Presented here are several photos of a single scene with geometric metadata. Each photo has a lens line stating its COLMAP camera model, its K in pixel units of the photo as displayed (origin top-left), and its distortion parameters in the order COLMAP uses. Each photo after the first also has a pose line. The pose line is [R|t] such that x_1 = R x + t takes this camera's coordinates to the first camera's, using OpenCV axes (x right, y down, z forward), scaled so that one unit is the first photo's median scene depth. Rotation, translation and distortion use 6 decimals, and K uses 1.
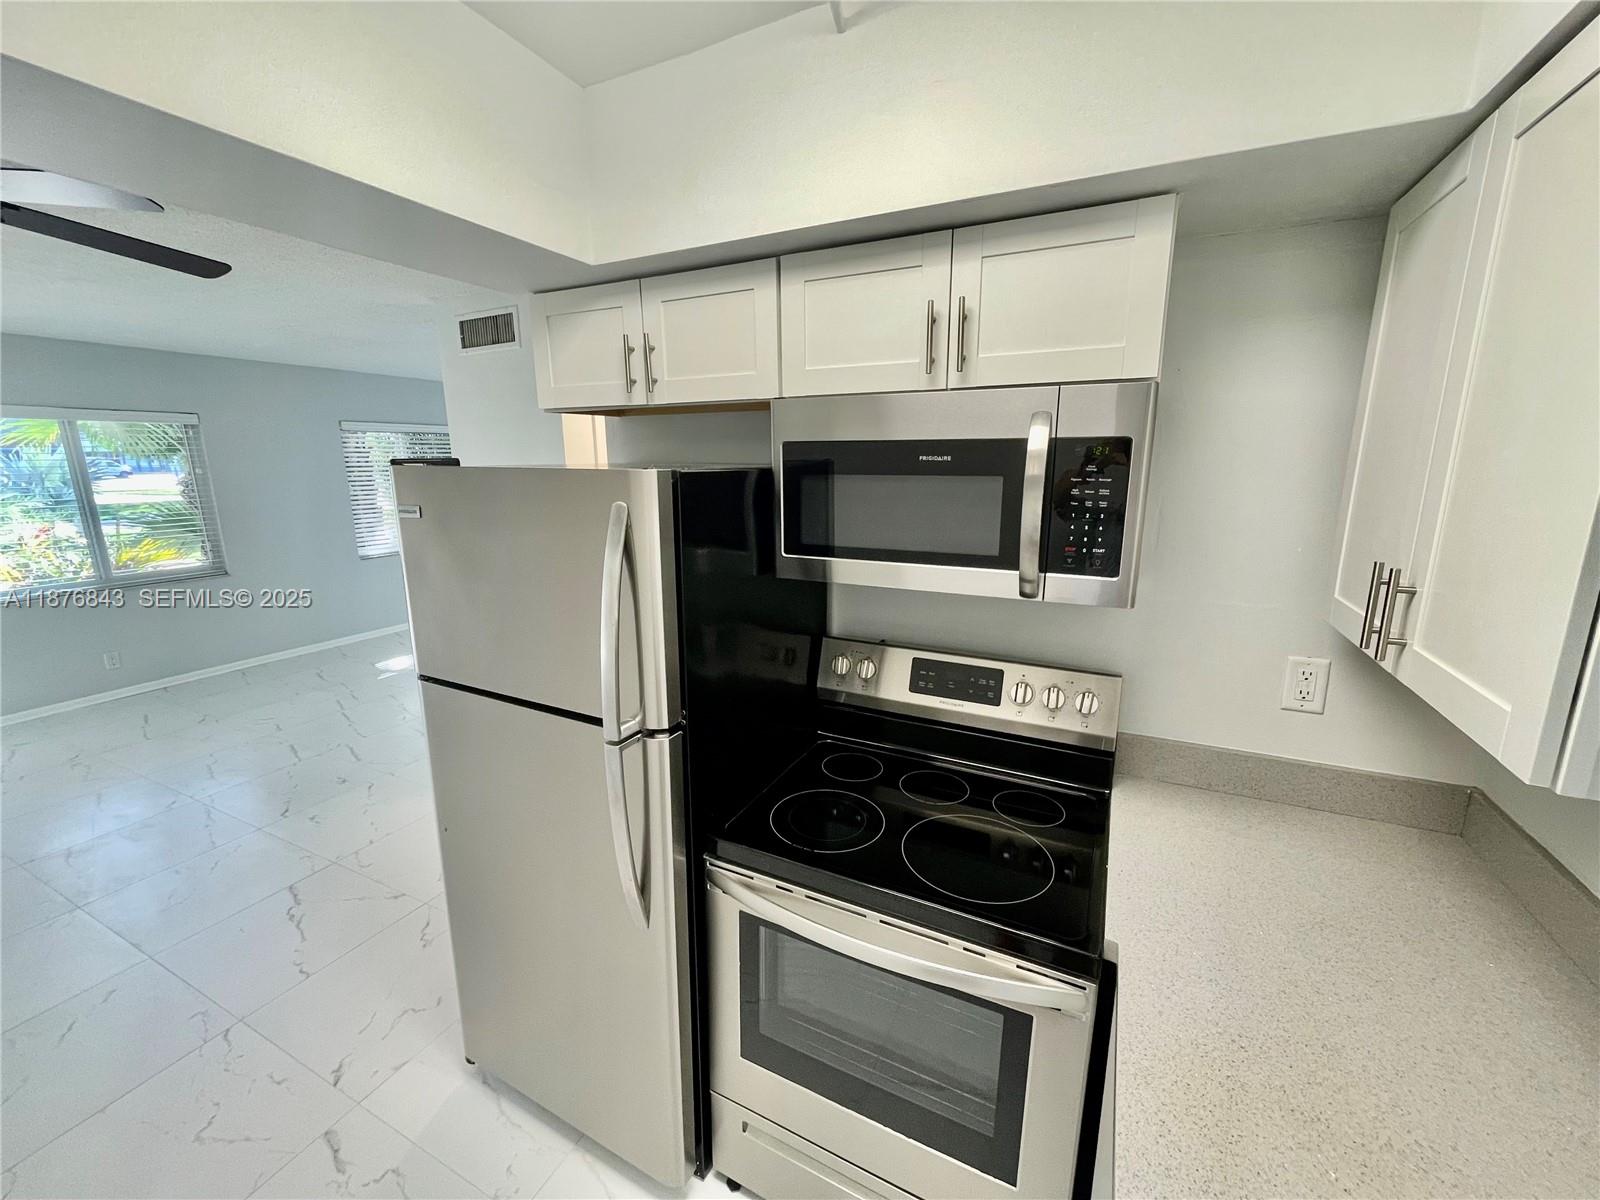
lens RADIAL K [[687.9, 0, 800.0], [0, 687.9, 600.0], [0, 0, 1]] dist [0.000905, -0.000132]
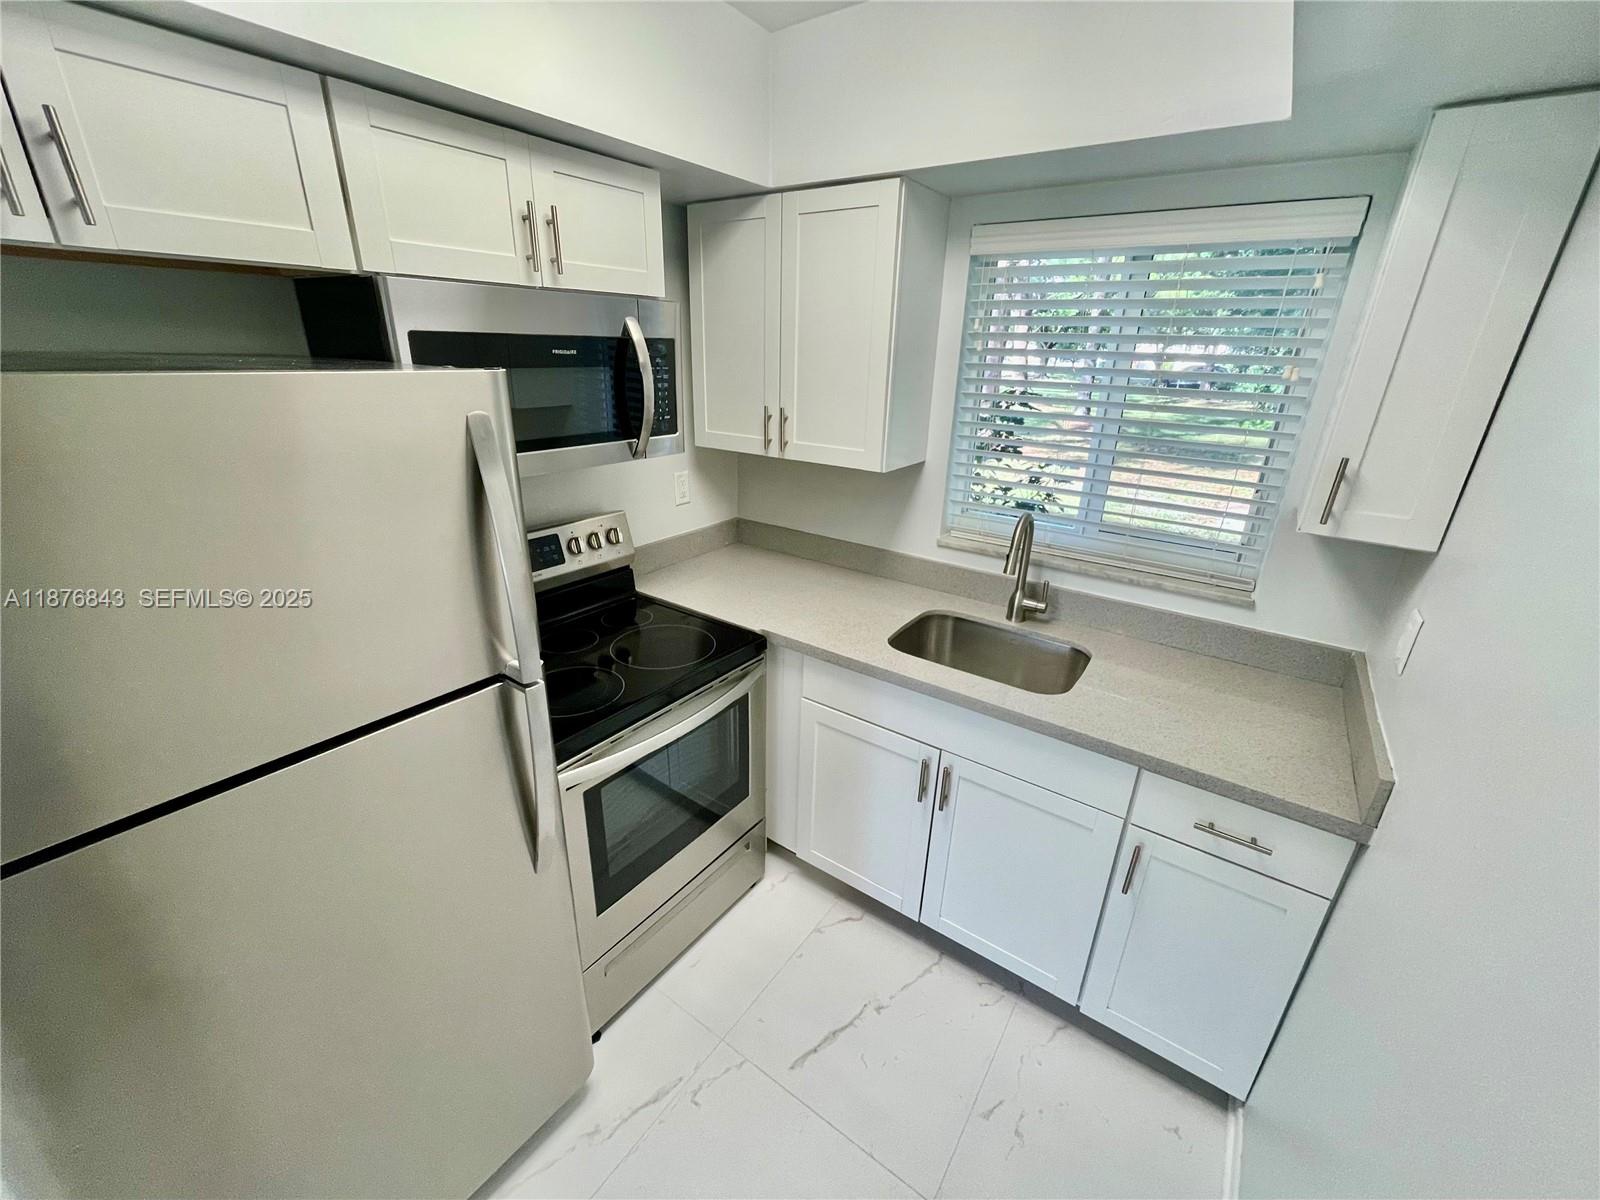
lens RADIAL K [[648.6, 0, 800.0], [0, 648.6, 600.0], [0, 0, 1]] dist [0.003609, -0.000402]
pose [[0.126296, -0.346721, 0.929427, -0.865166], [0.197746, 0.926924, 0.318917, -0.083087], [-0.972083, 0.143513, 0.185629, 0.439580]]
